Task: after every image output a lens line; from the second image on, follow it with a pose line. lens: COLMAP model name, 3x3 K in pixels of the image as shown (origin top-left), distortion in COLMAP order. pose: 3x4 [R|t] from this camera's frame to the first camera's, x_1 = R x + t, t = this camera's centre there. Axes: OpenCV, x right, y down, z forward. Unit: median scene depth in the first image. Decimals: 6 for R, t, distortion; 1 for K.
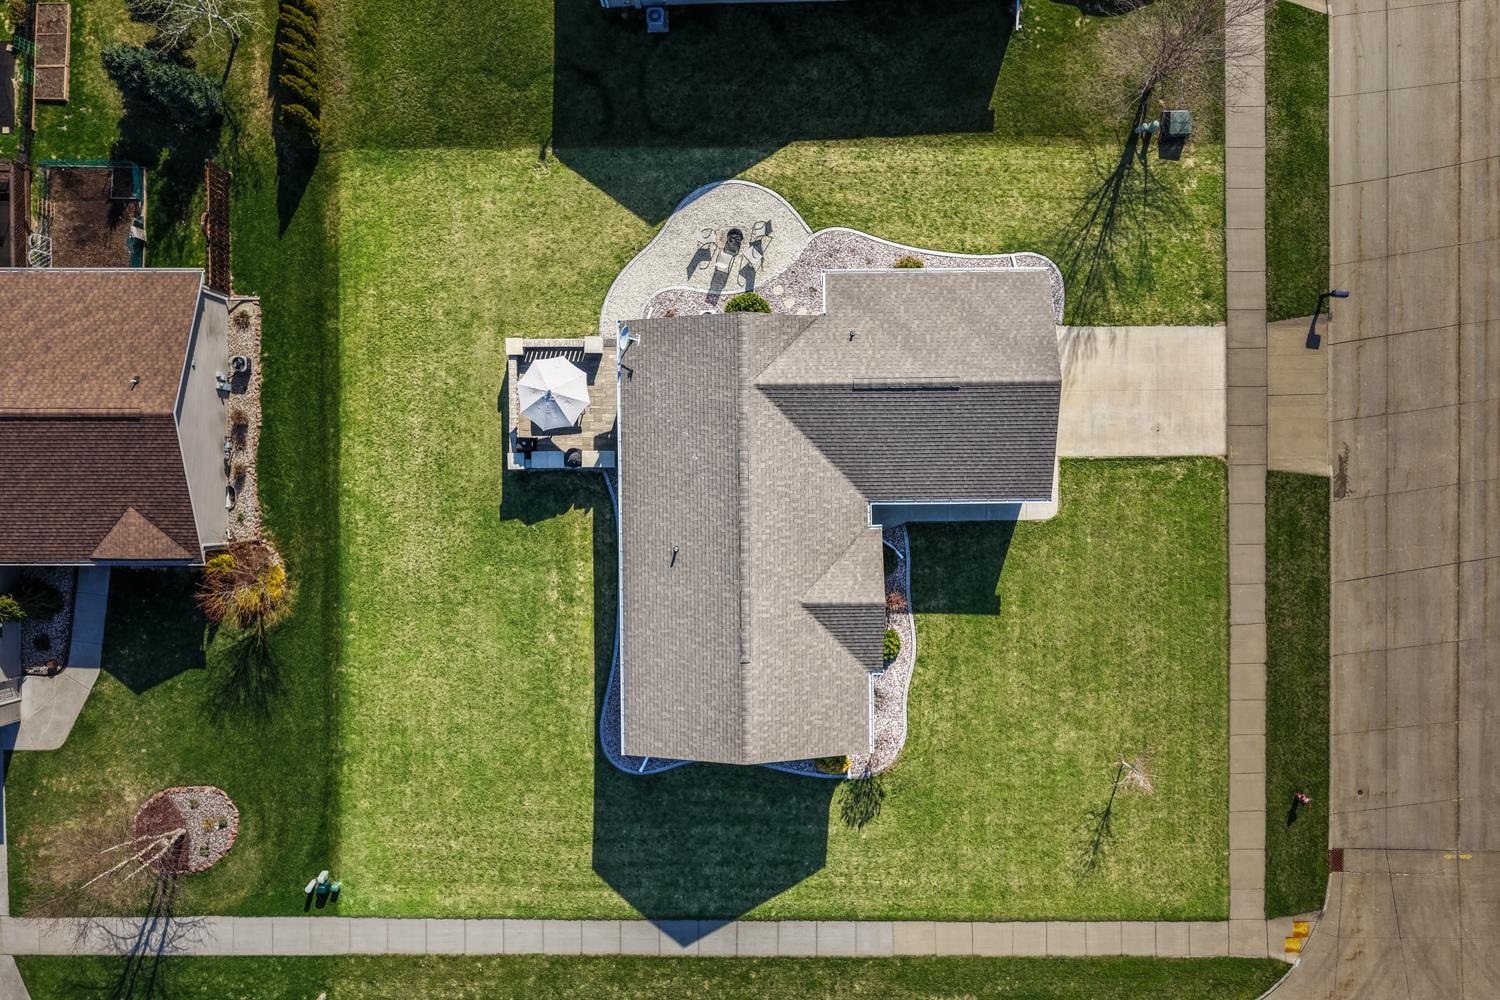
lens RADIAL K [[1252.3, 0, 750.0], [0, 1252.3, 500.0], [0, 0, 1]] dist [0.000904, 0.000319]
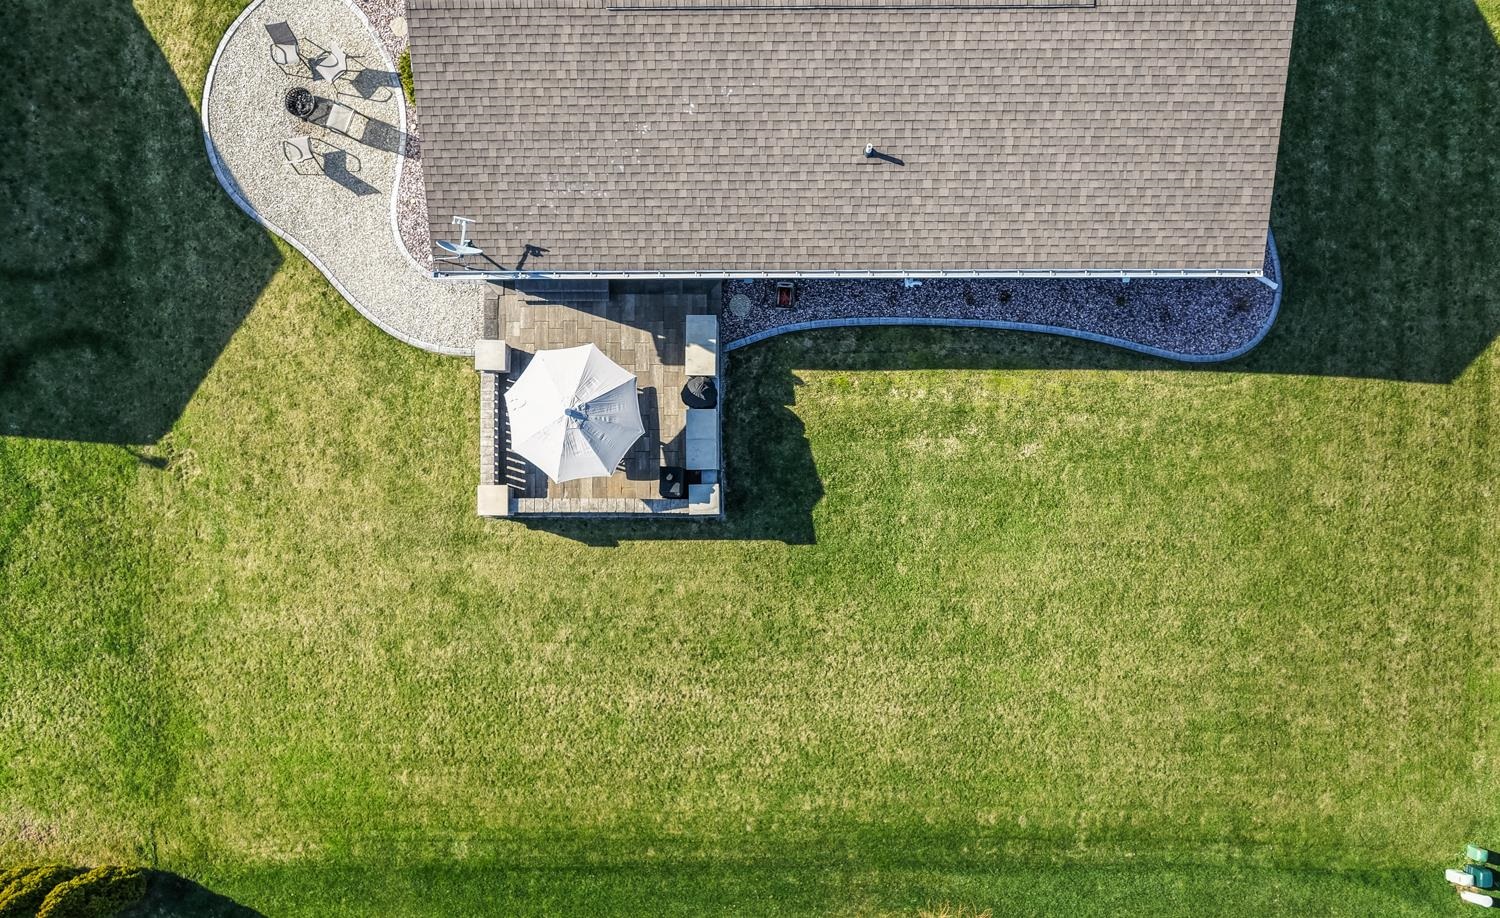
lens RADIAL K [[1372.7, 0, 799.5], [0, 1372.7, 560.0], [0, 0, 1]] dist [-0.002871, 0.014942]
pose [[0.008623, -0.999951, 0.004887, -0.210433], [0.999854, 0.008550, -0.014793, 0.018676], [0.014750, 0.005013, 0.999879, 0.397592]]
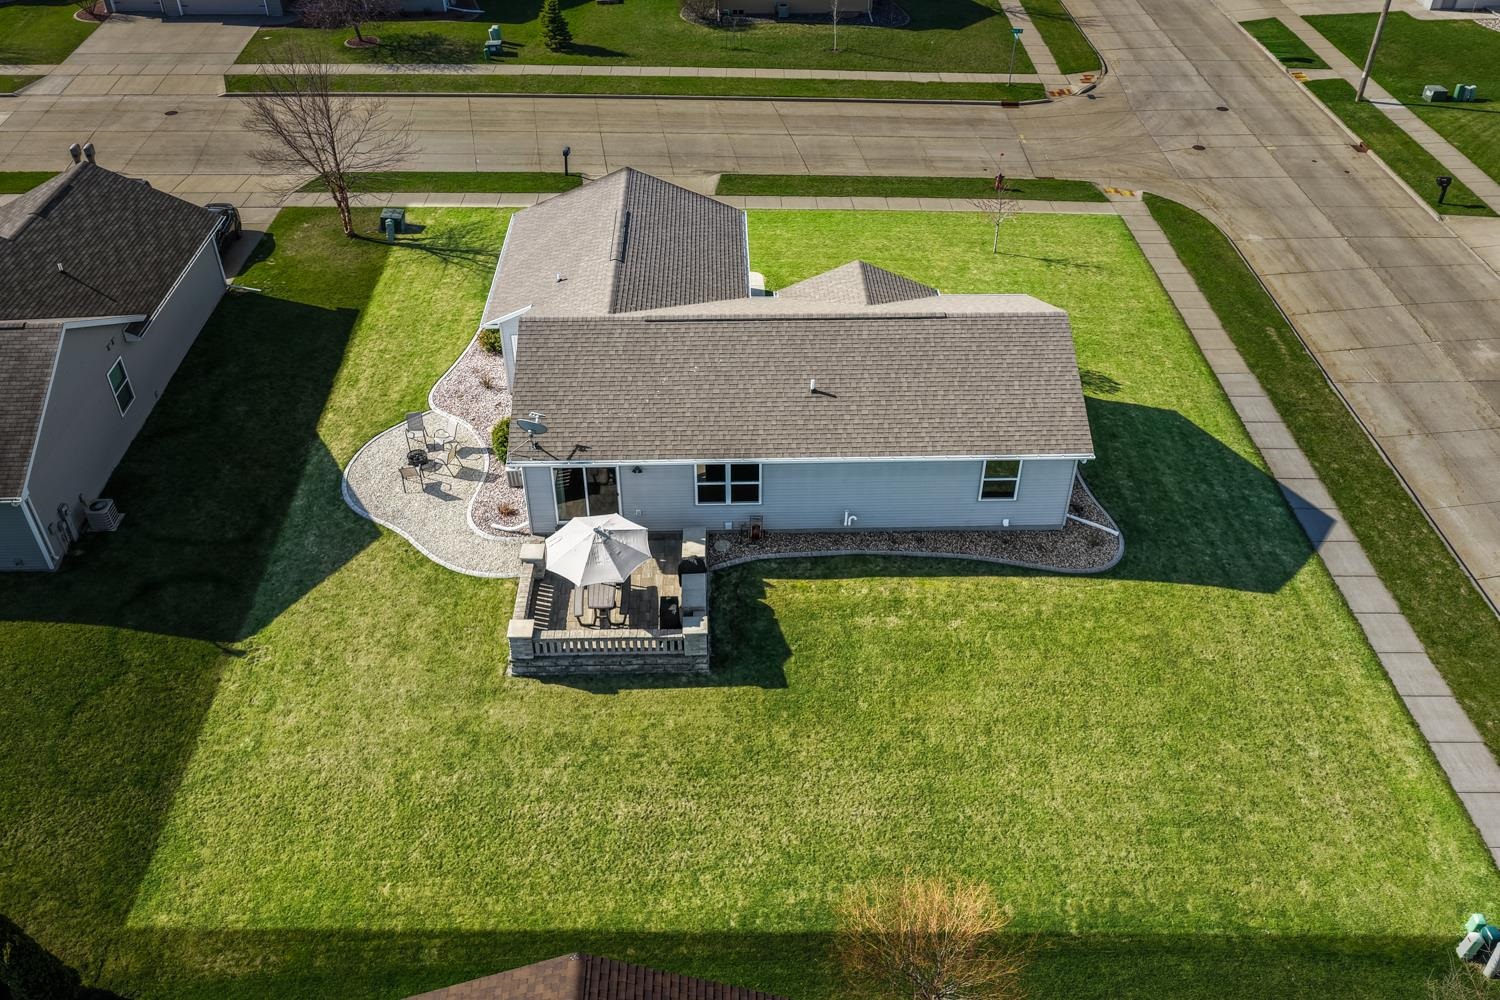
lens RADIAL K [[1252.0, 0, 757.2], [0, 1252.0, 500.8], [0, 0, 1]] dist [-0.001100, 0.023950]
pose [[-0.021367, -0.602546, 0.797798, -0.658494], [0.999771, -0.013964, 0.016230, -0.007997], [0.001361, 0.797962, 0.602707, 0.536294]]
